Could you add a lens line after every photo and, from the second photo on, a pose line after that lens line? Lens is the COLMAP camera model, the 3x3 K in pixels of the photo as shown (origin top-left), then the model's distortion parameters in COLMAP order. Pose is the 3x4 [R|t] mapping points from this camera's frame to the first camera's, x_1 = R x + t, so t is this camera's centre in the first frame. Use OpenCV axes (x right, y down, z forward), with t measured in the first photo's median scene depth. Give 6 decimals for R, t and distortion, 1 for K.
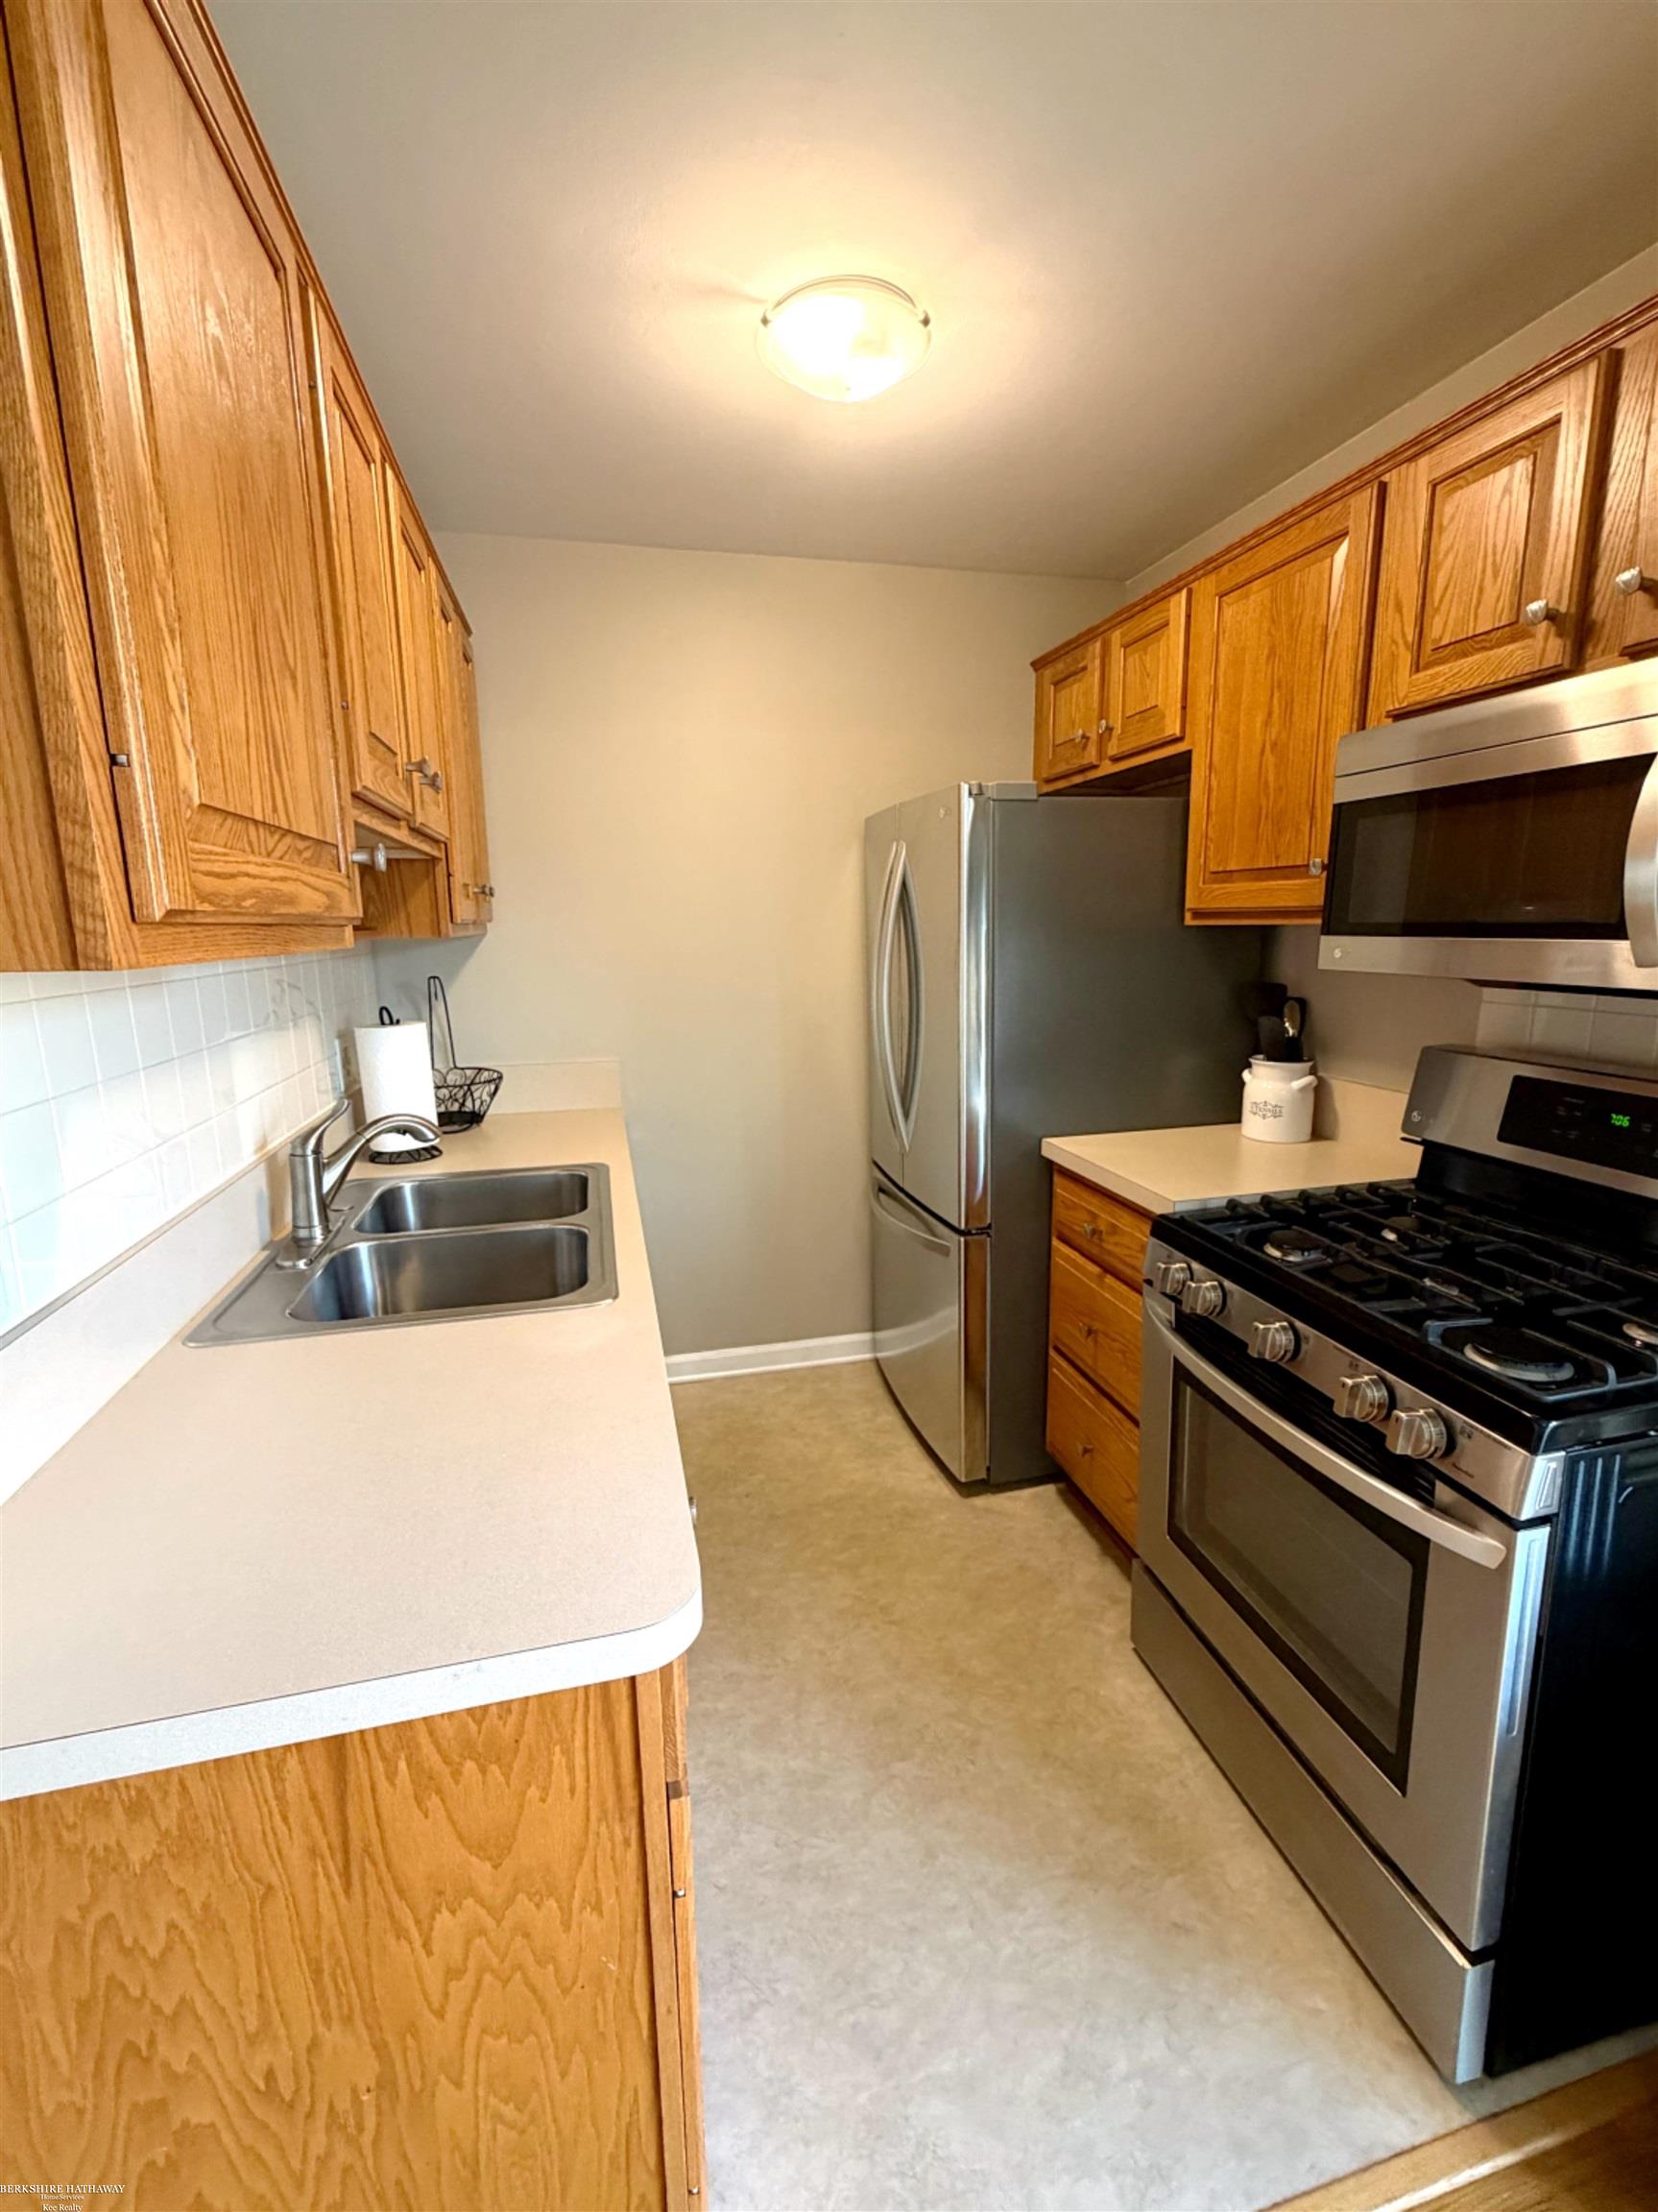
lens RADIAL K [[937.5, 0, 832.1], [0, 937.5, 1096.1], [0, 0, 1]] dist [0.000791, -0.000147]
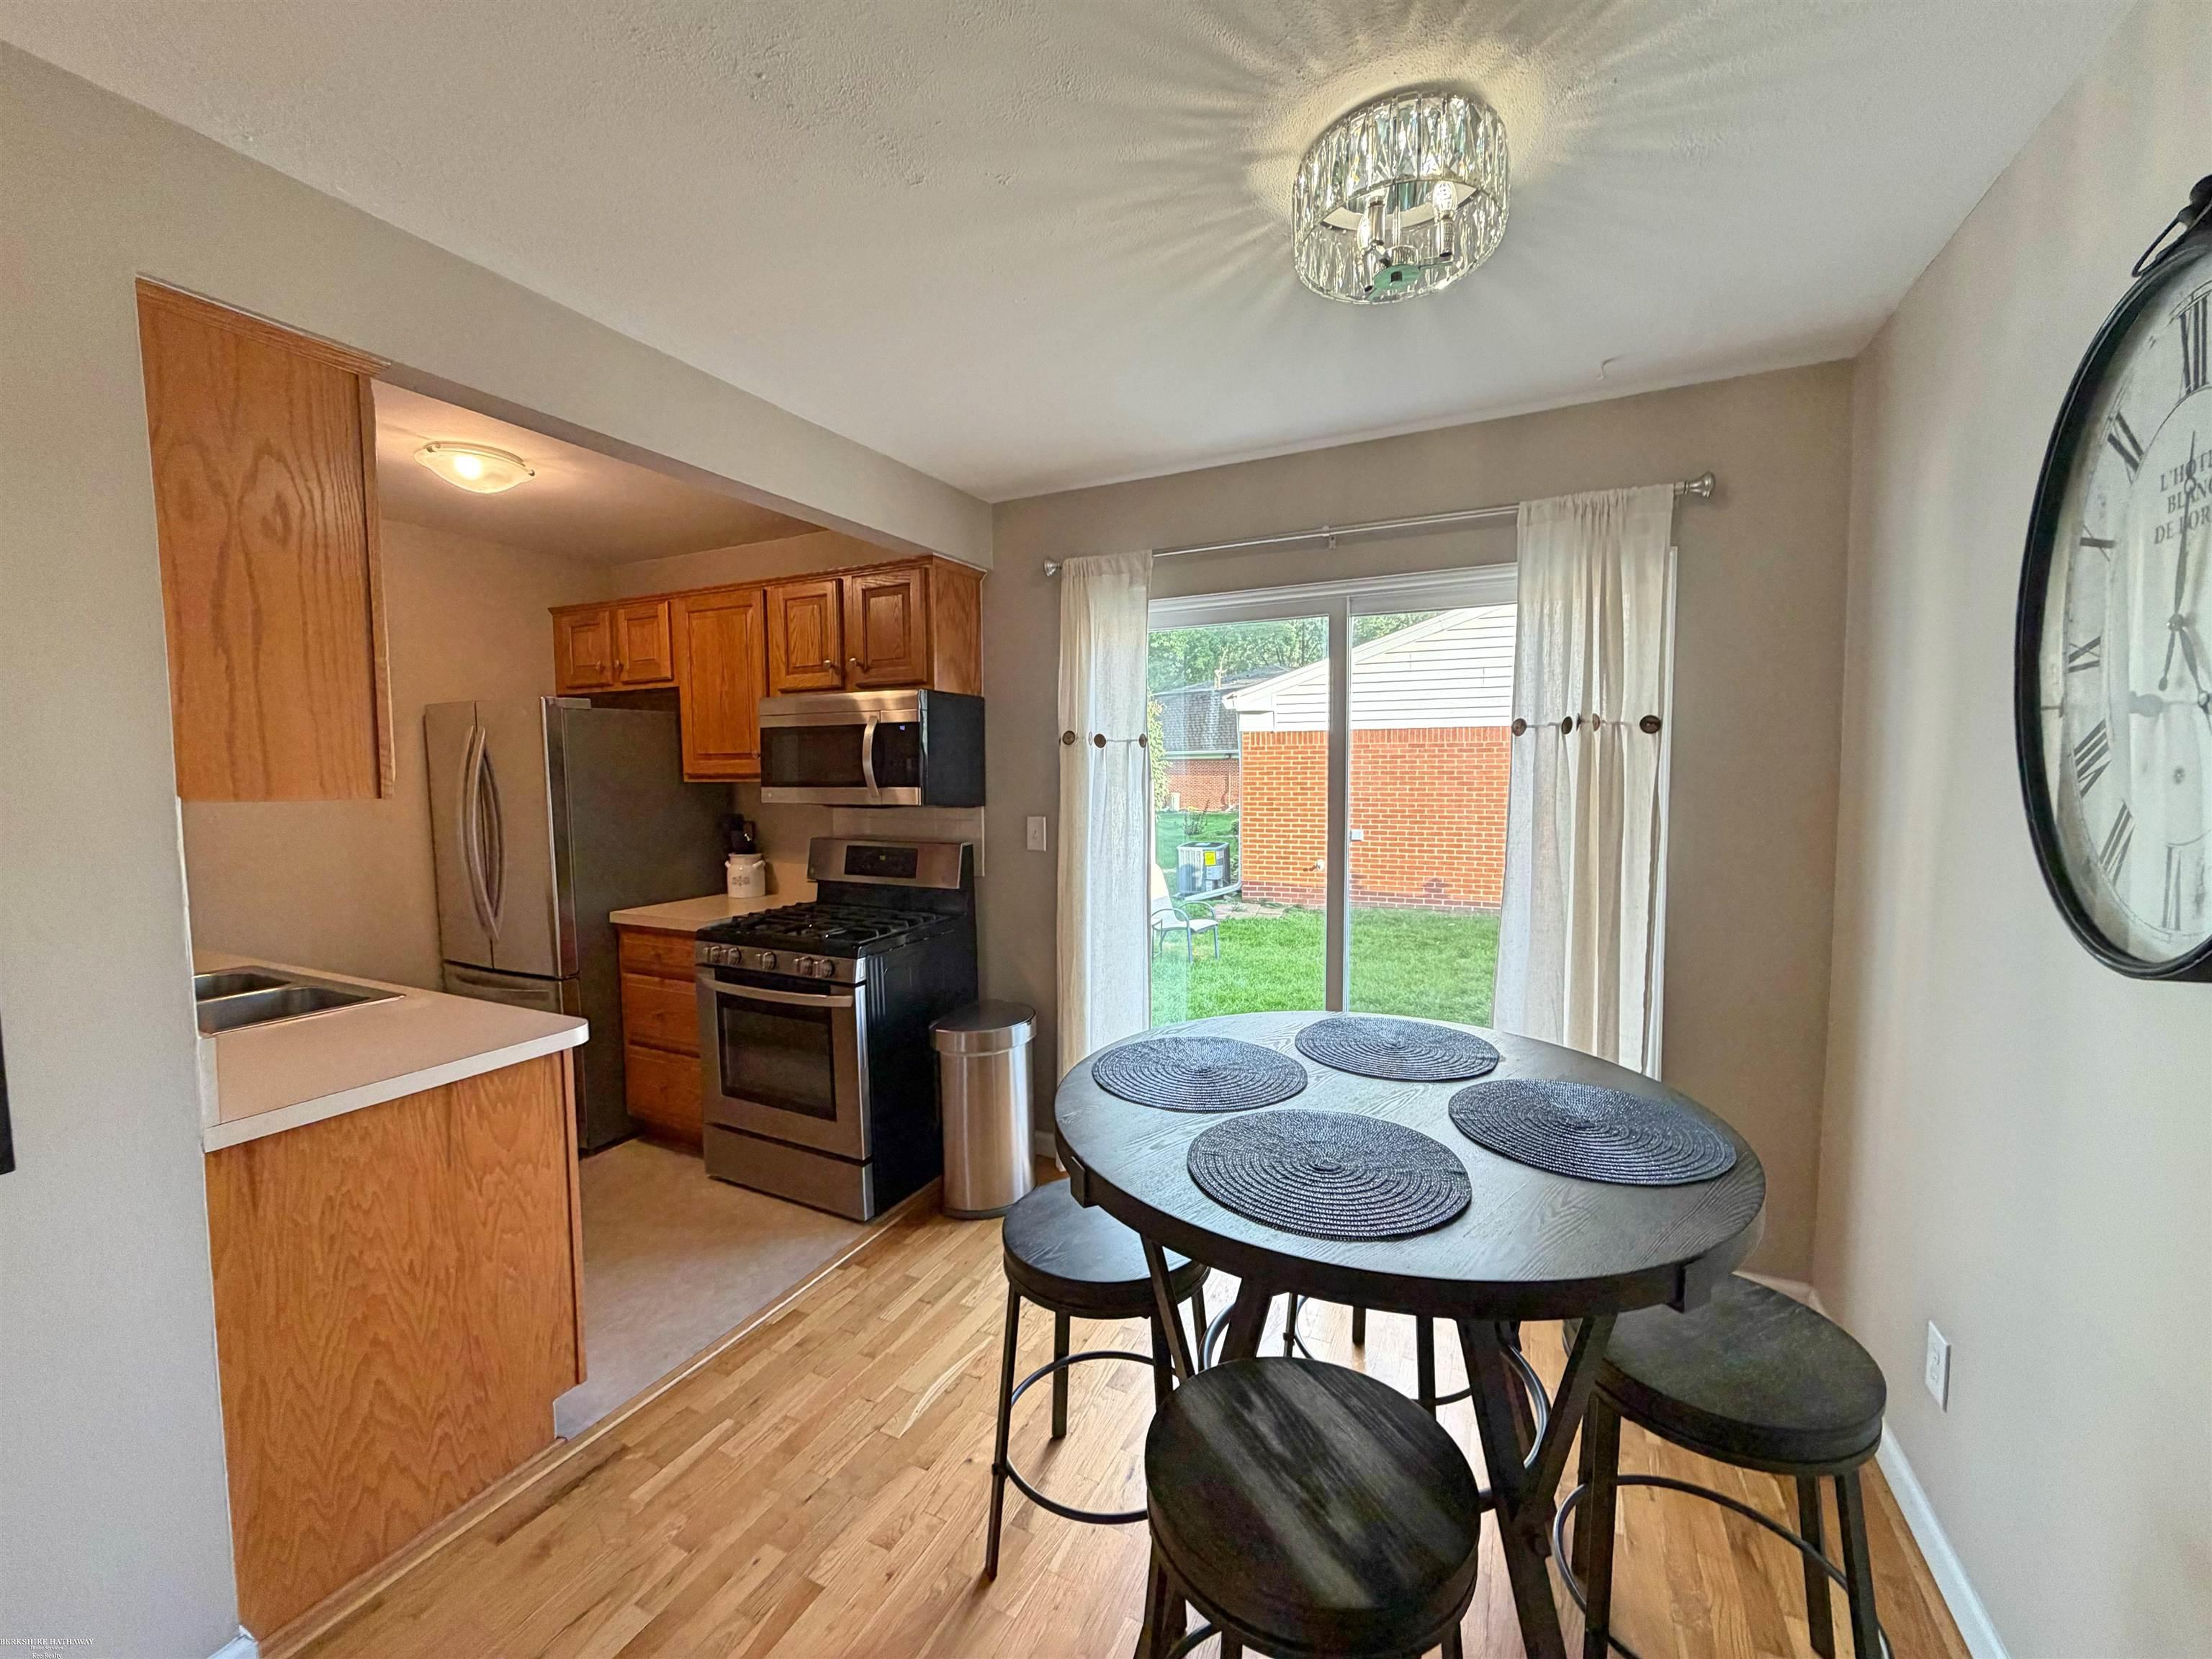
lens RADIAL K [[882.6, 0, 1103.3], [0, 882.6, 829.1], [0, 0, 1]] dist [0.002103, -0.000192]
pose [[0.646956, -0.043699, 0.761274, -0.553132], [0.139596, 0.988272, -0.061904, 0.169549], [-0.749641, 0.146320, 0.645468, -0.939729]]
